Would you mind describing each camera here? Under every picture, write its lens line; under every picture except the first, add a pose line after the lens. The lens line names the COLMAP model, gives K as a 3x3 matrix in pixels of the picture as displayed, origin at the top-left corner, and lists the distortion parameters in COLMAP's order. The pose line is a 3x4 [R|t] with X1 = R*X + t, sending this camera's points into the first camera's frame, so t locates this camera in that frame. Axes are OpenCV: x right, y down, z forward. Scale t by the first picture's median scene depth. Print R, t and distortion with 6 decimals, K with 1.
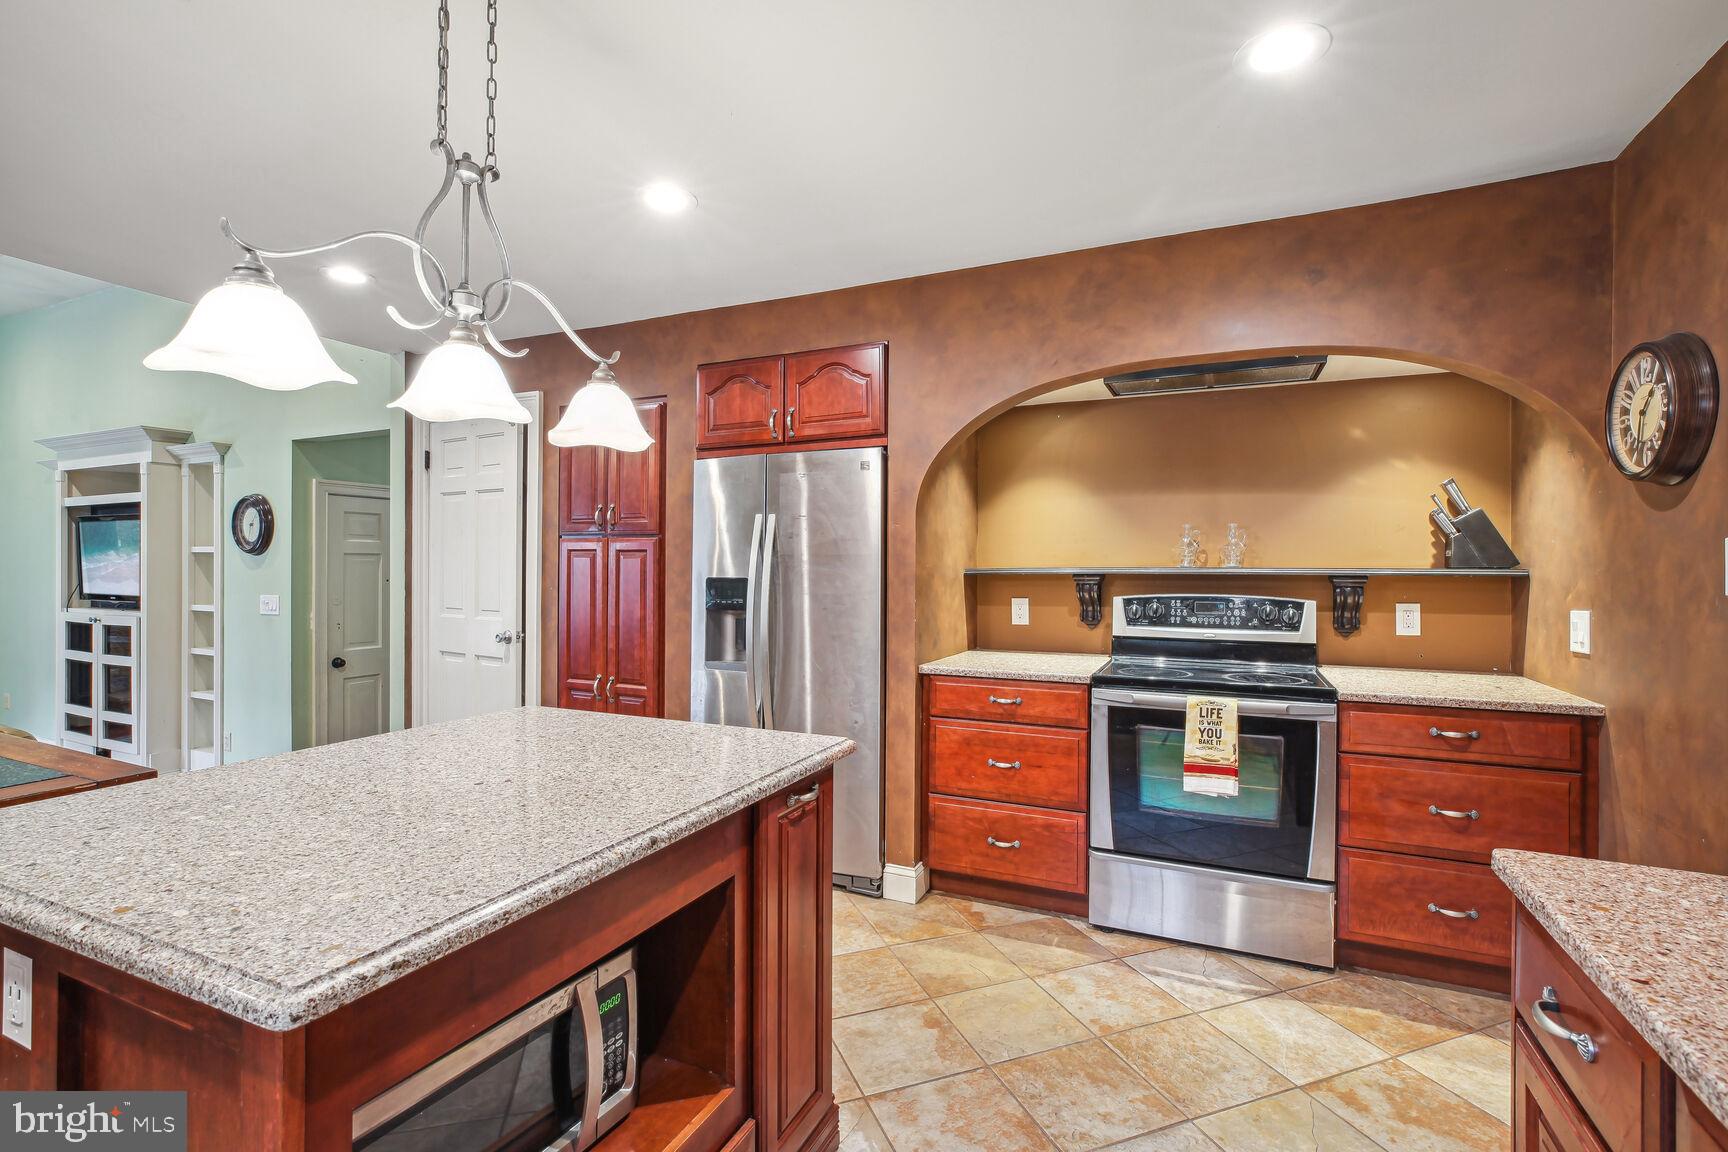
lens RADIAL K [[783.2, 0, 867.2], [0, 783.2, 576.8], [0, 0, 1]] dist [-0.017942, 0.004987]
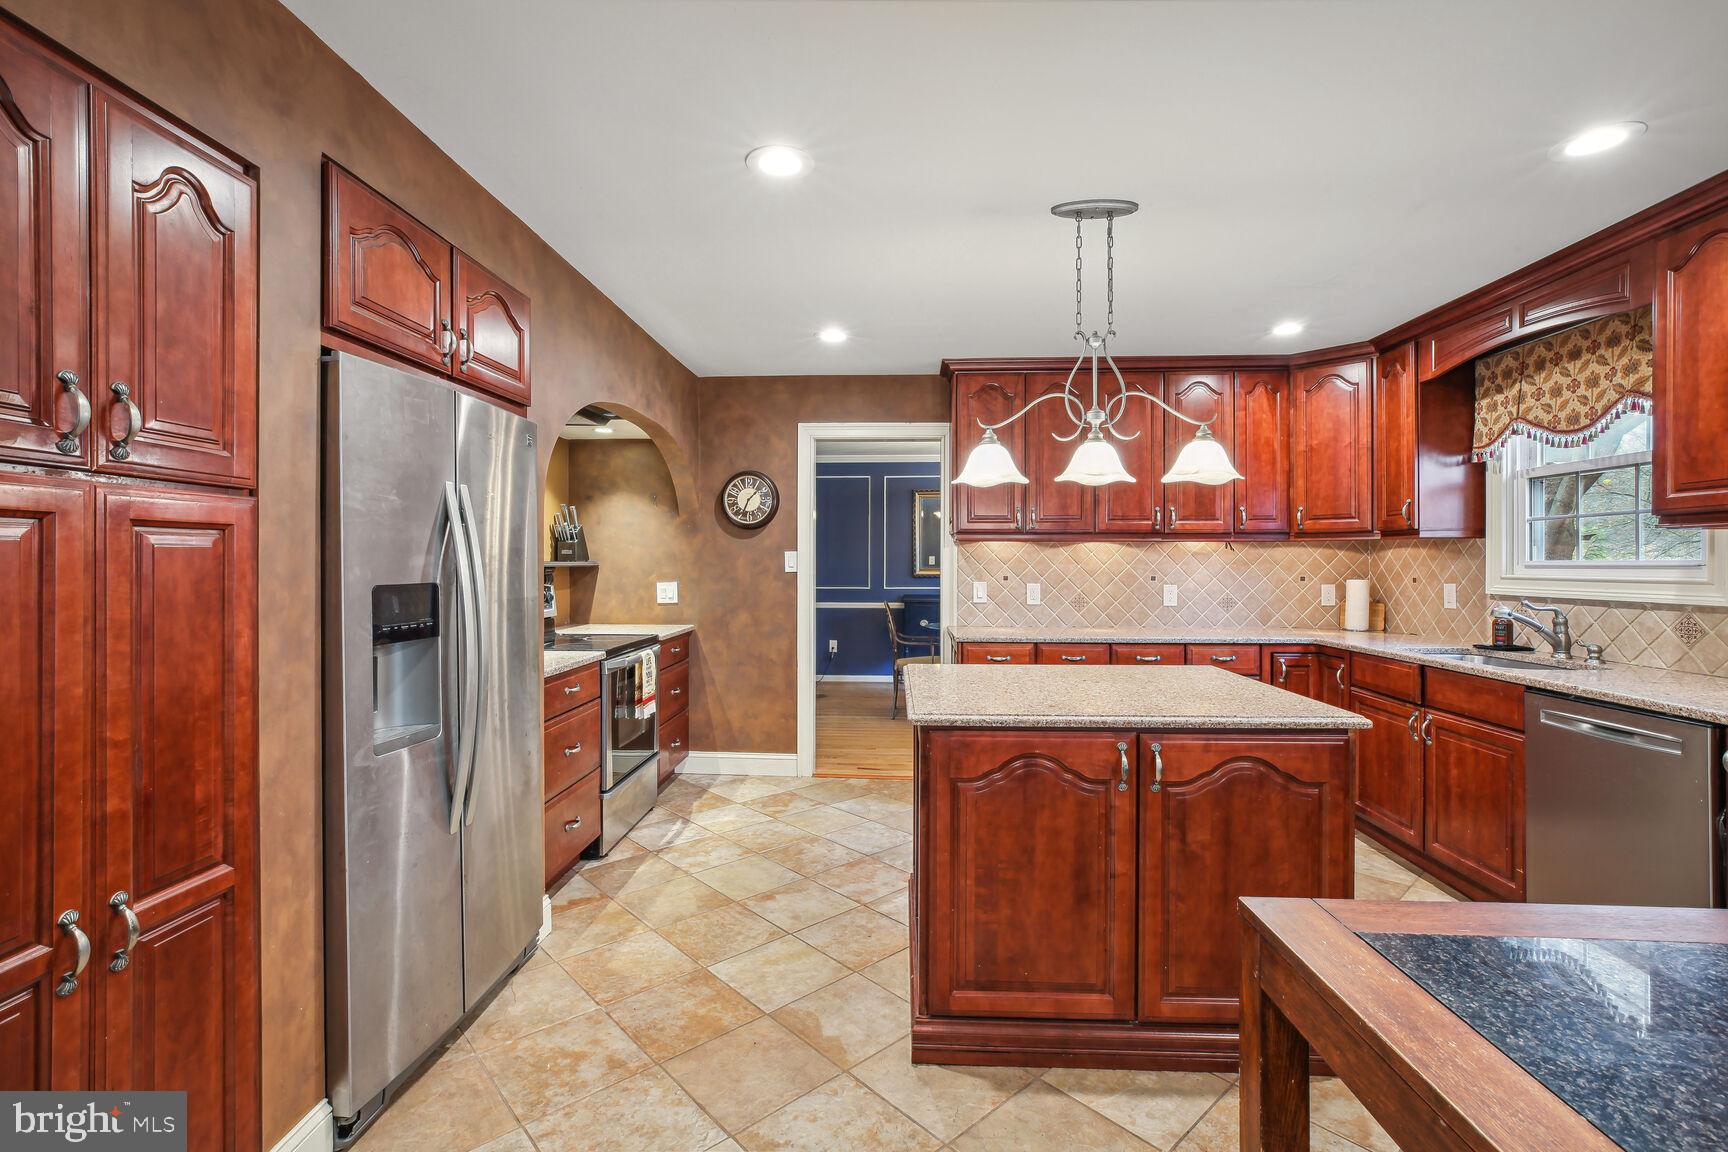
lens RADIAL K [[783.2, 0, 859.5], [0, 783.2, 562.9], [0, 0, 1]] dist [-0.017942, 0.004987]
pose [[-0.370265, -0.008803, 0.928884, -1.149893], [0.001928, 0.999946, 0.010245, -0.026309], [-0.928924, 0.005584, -0.370228, 1.254120]]
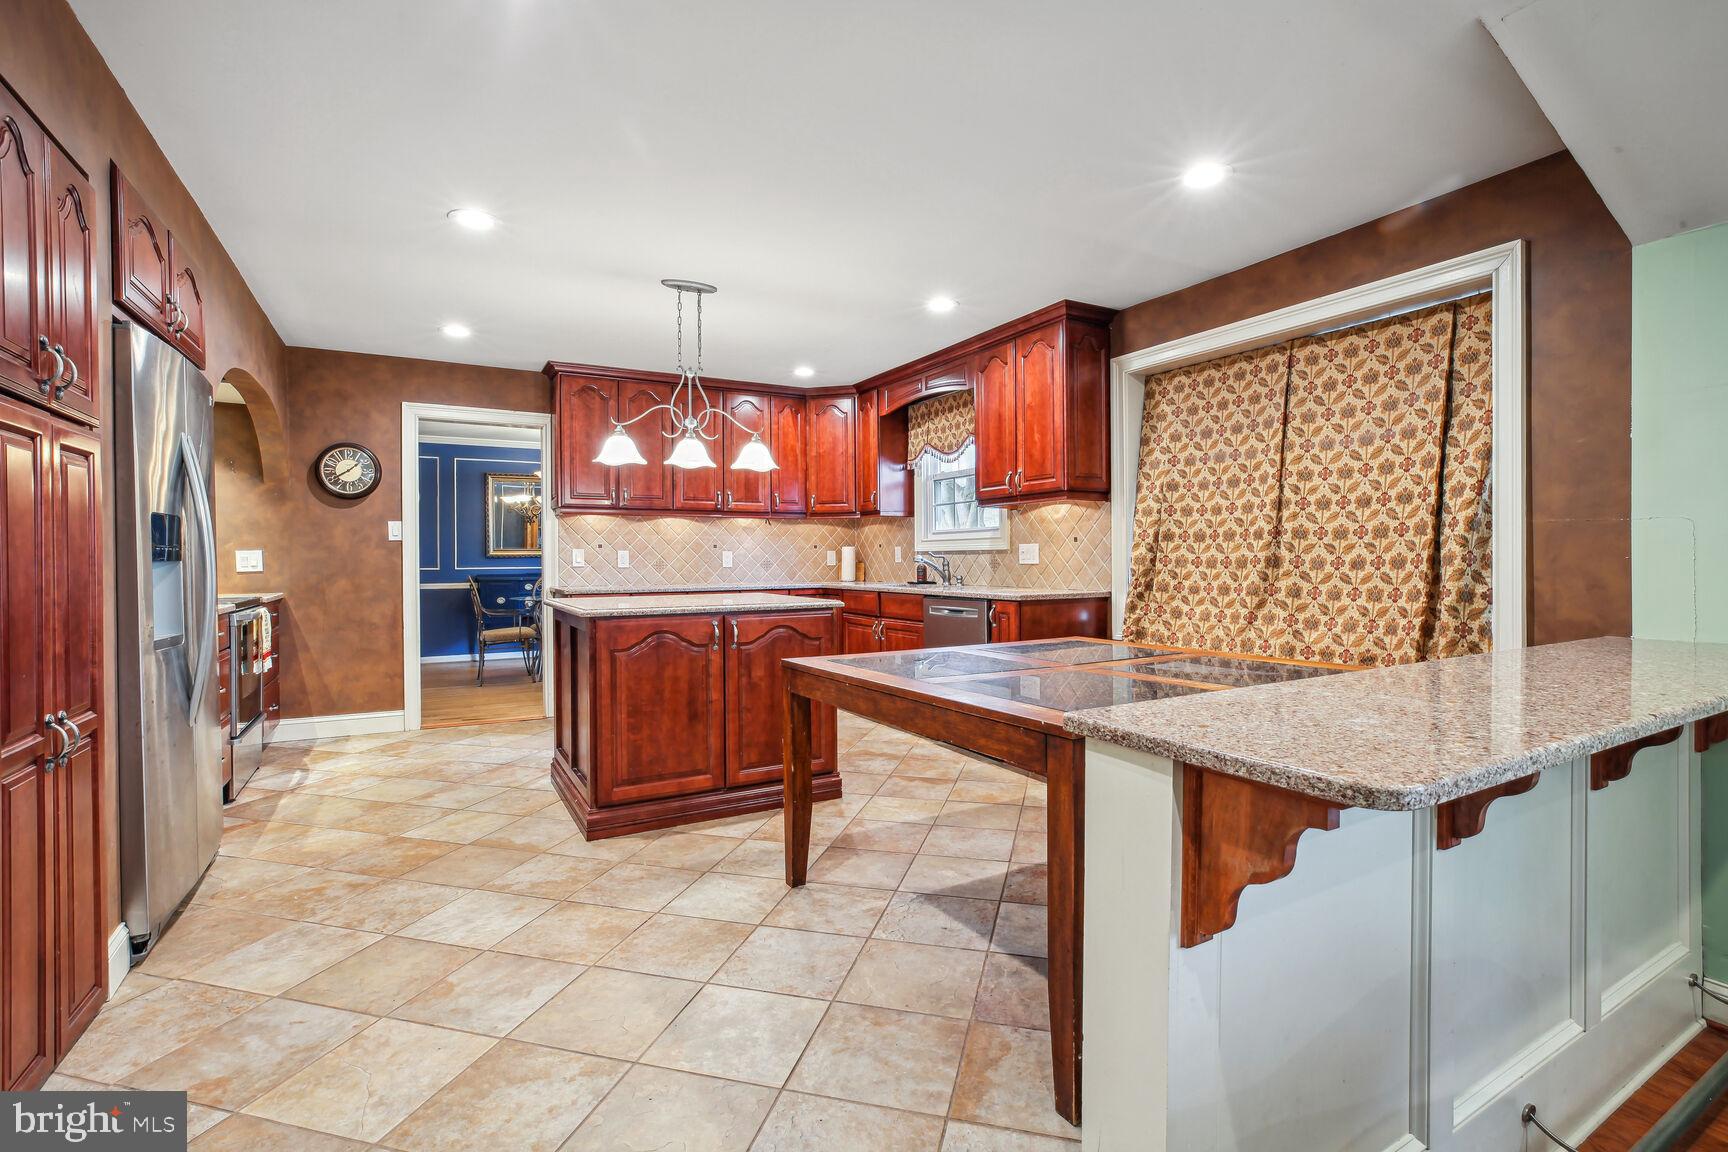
lens RADIAL K [[783.2, 0, 864.4], [0, 783.2, 568.9], [0, 0, 1]] dist [-0.017942, 0.004987]
pose [[-0.813986, -0.010555, 0.580789, -1.504137], [0.003755, 0.999718, 0.023431, 0.049611], [-0.580873, 0.021253, -0.813717, 1.660885]]
